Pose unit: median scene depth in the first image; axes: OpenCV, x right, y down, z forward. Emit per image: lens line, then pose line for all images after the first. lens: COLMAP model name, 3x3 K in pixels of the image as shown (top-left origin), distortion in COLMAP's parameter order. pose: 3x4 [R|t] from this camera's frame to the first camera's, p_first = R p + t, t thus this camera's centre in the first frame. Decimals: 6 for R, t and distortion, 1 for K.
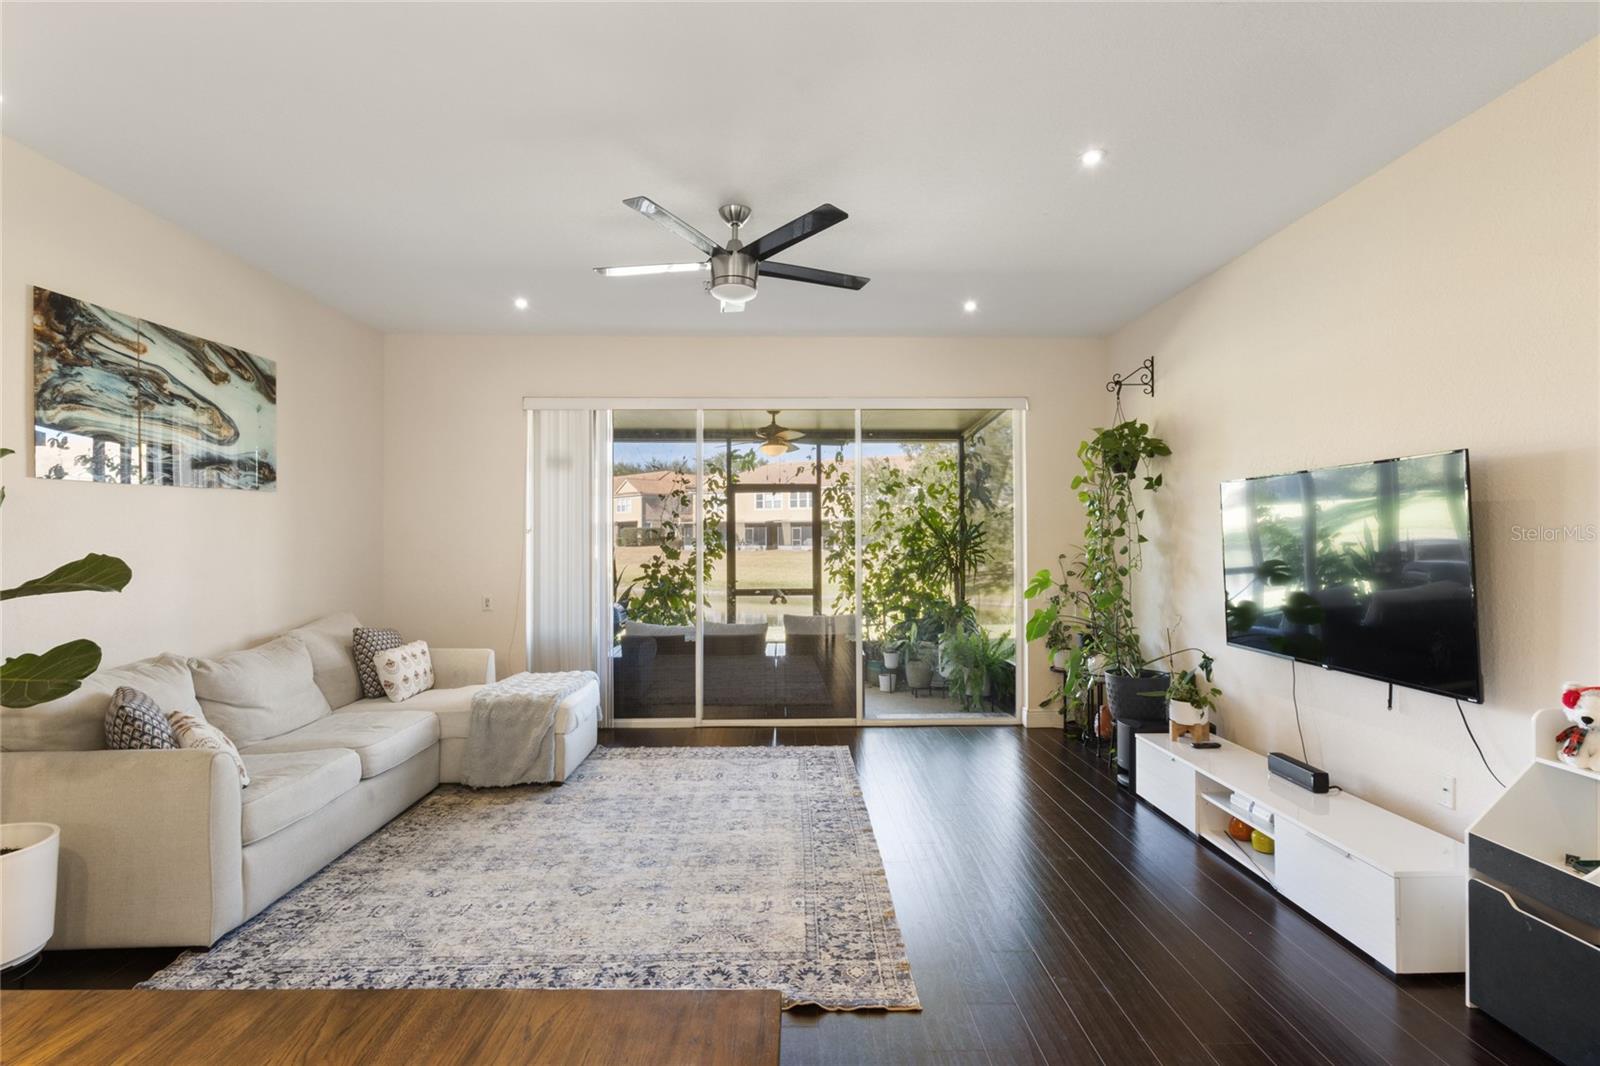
lens RADIAL K [[791.2, 0, 810.1], [0, 791.2, 540.7], [0, 0, 1]] dist [0.006615, -0.002189]
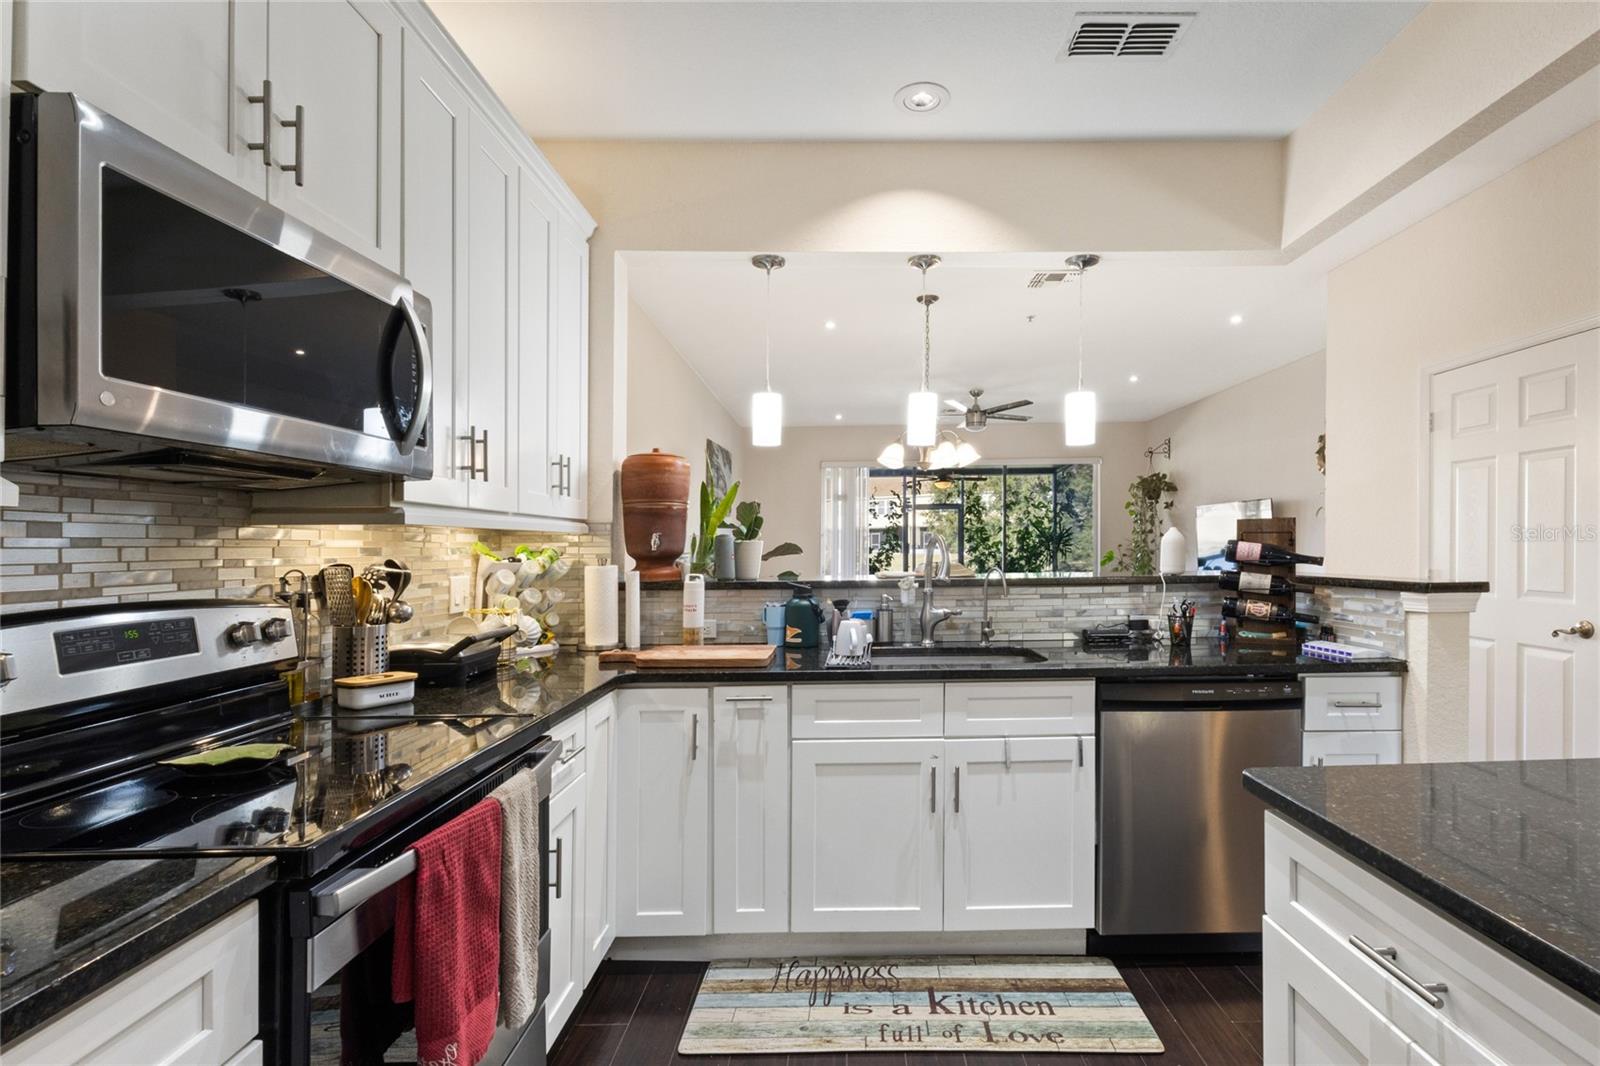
lens RADIAL K [[742.7, 0, 843.8], [0, 742.7, 564.2], [0, 0, 1]] dist [0.002371, -0.000711]
pose [[0.999265, -0.010110, -0.036989, -0.302918], [0.011099, 0.999583, 0.026654, 0.012998], [0.036704, -0.027045, 0.998960, -0.876344]]
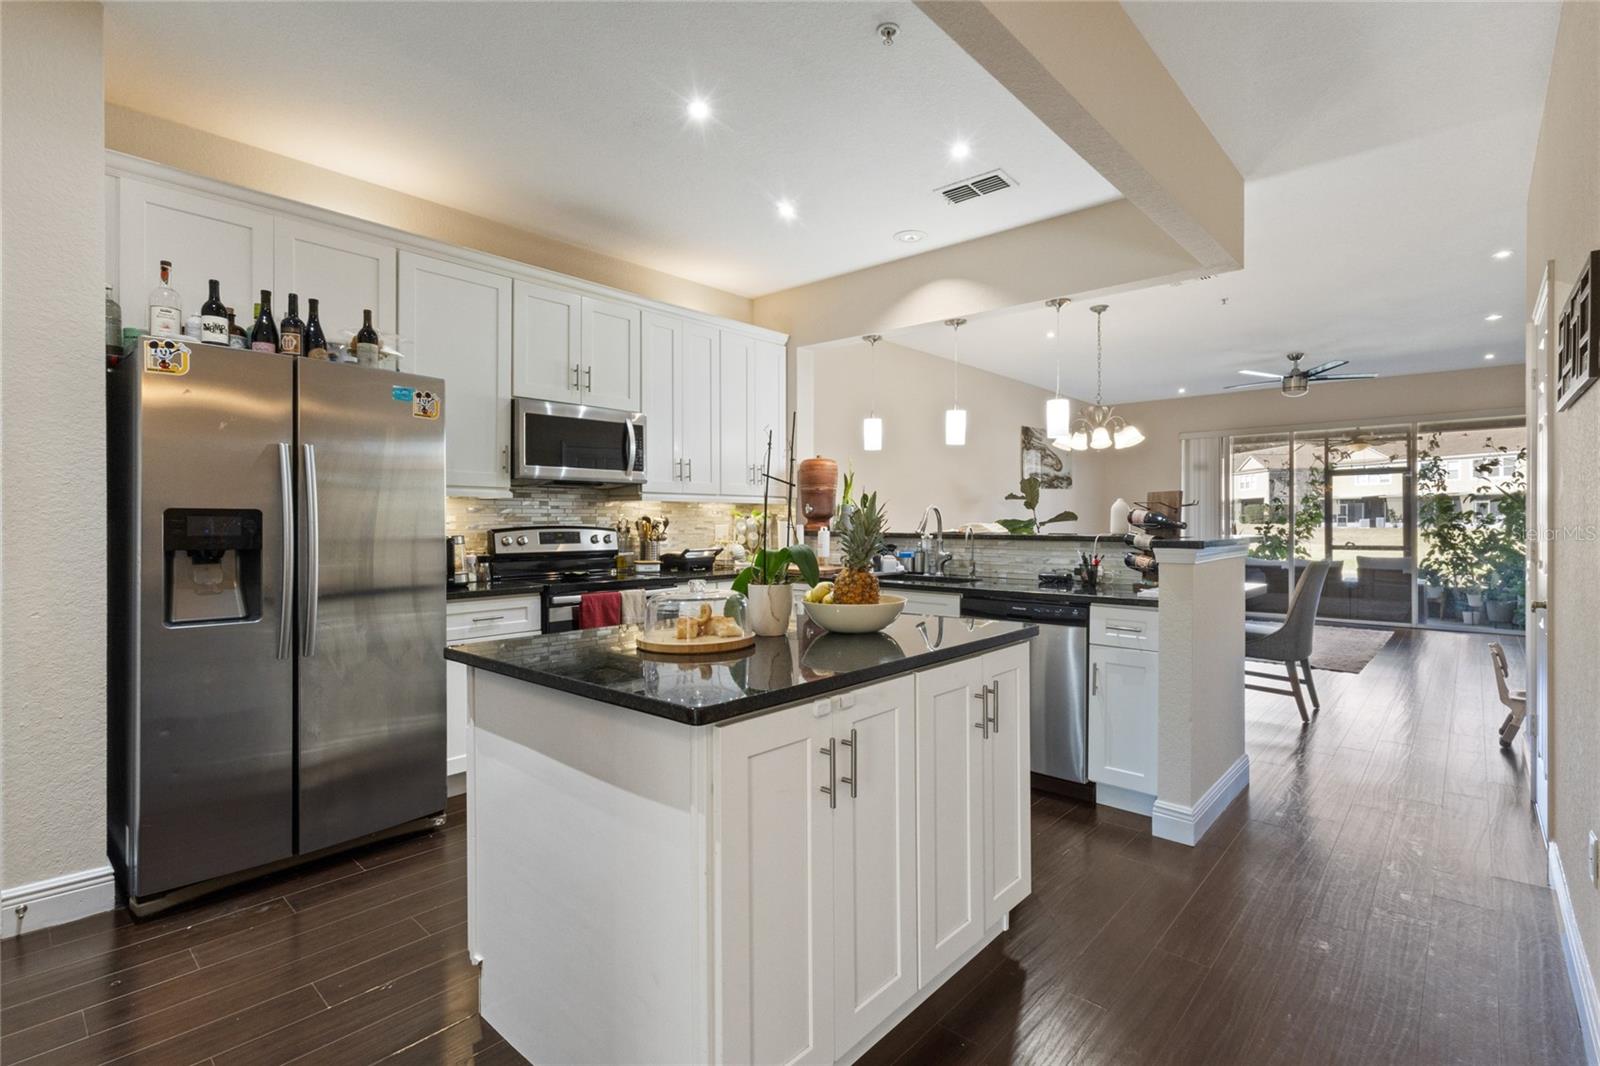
lens RADIAL K [[742.7, 0, 794.9], [0, 742.7, 532.2], [0, 0, 1]] dist [0.002371, -0.000711]
pose [[0.708470, 0.010612, -0.705661, 0.279912], [0.001793, 0.999857, 0.016836, 0.025641], [0.705739, -0.013193, 0.708349, -1.056216]]
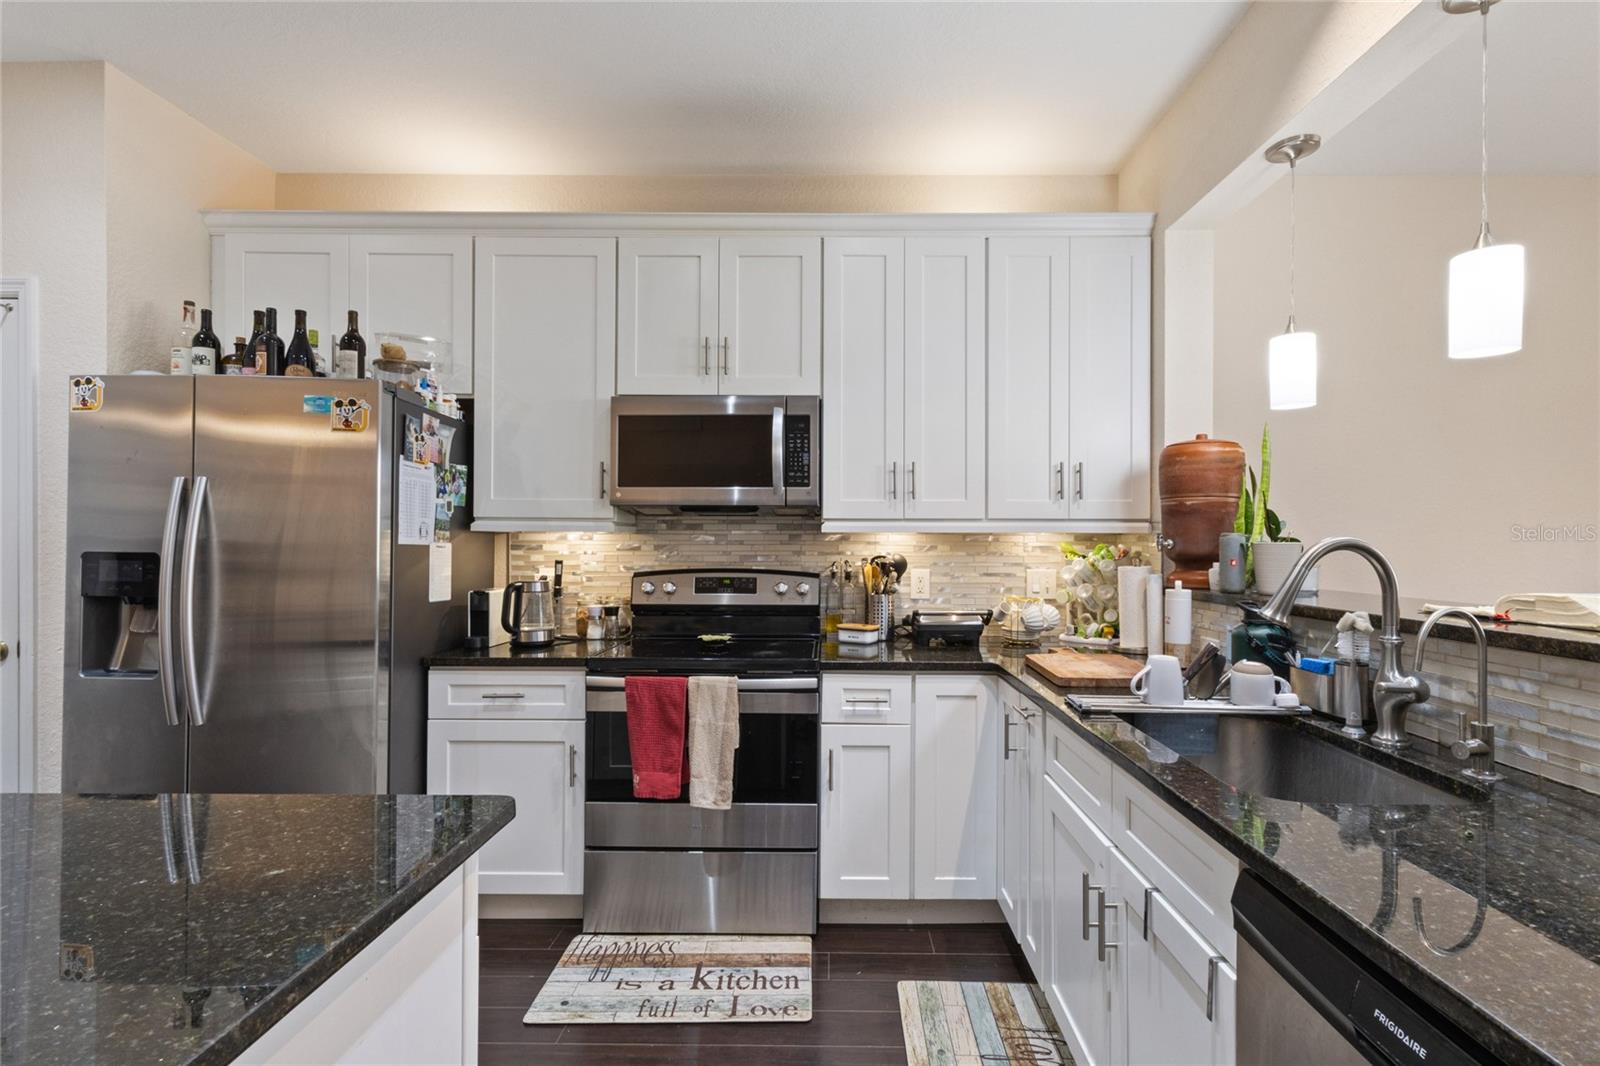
lens RADIAL K [[742.7, 0, 810.4], [0, 742.7, 552.2], [0, 0, 1]] dist [0.002371, -0.000711]
pose [[-0.045130, 0.008718, -0.998943, 0.080147], [-0.001799, 0.999960, 0.008809, 0.011775], [0.998980, 0.002195, -0.045112, -0.498690]]
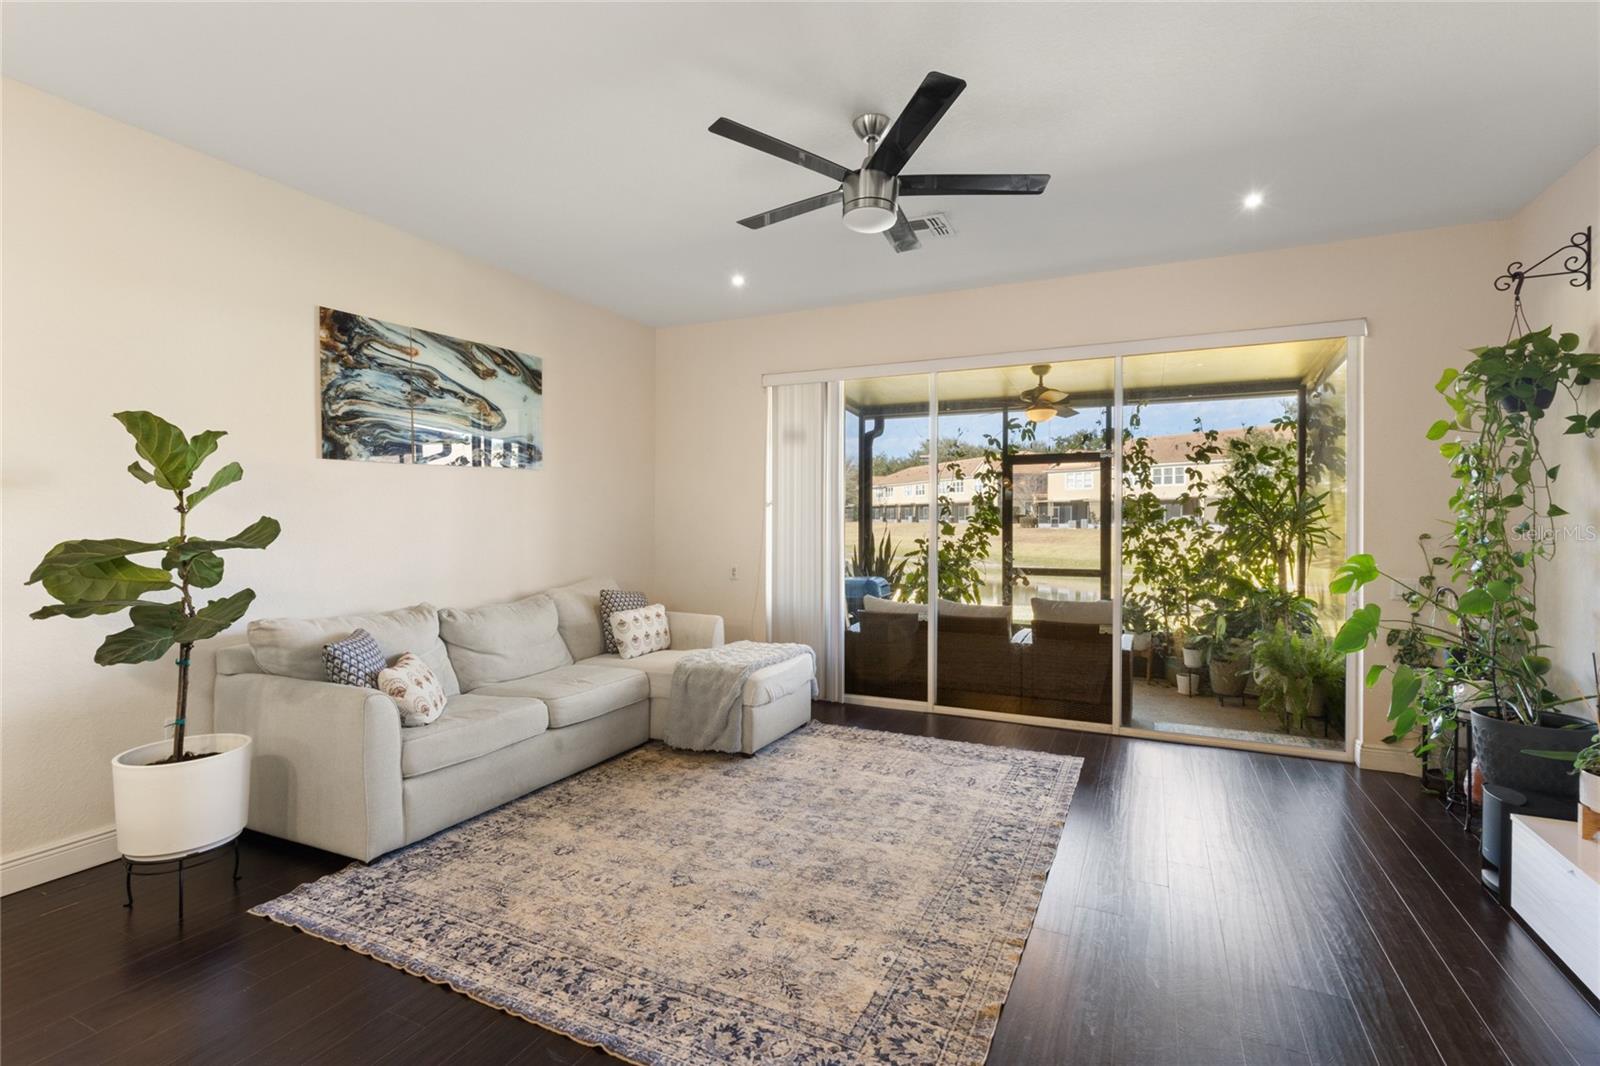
lens RADIAL K [[742.7, 0, 809.8], [0, 742.7, 527.4], [0, 0, 1]] dist [0.002371, -0.000711]
pose [[0.889773, 0.010003, -0.456294, 0.162685], [-0.004787, 0.999909, 0.012586, 0.007060], [0.456378, -0.009014, 0.889740, 0.190987]]
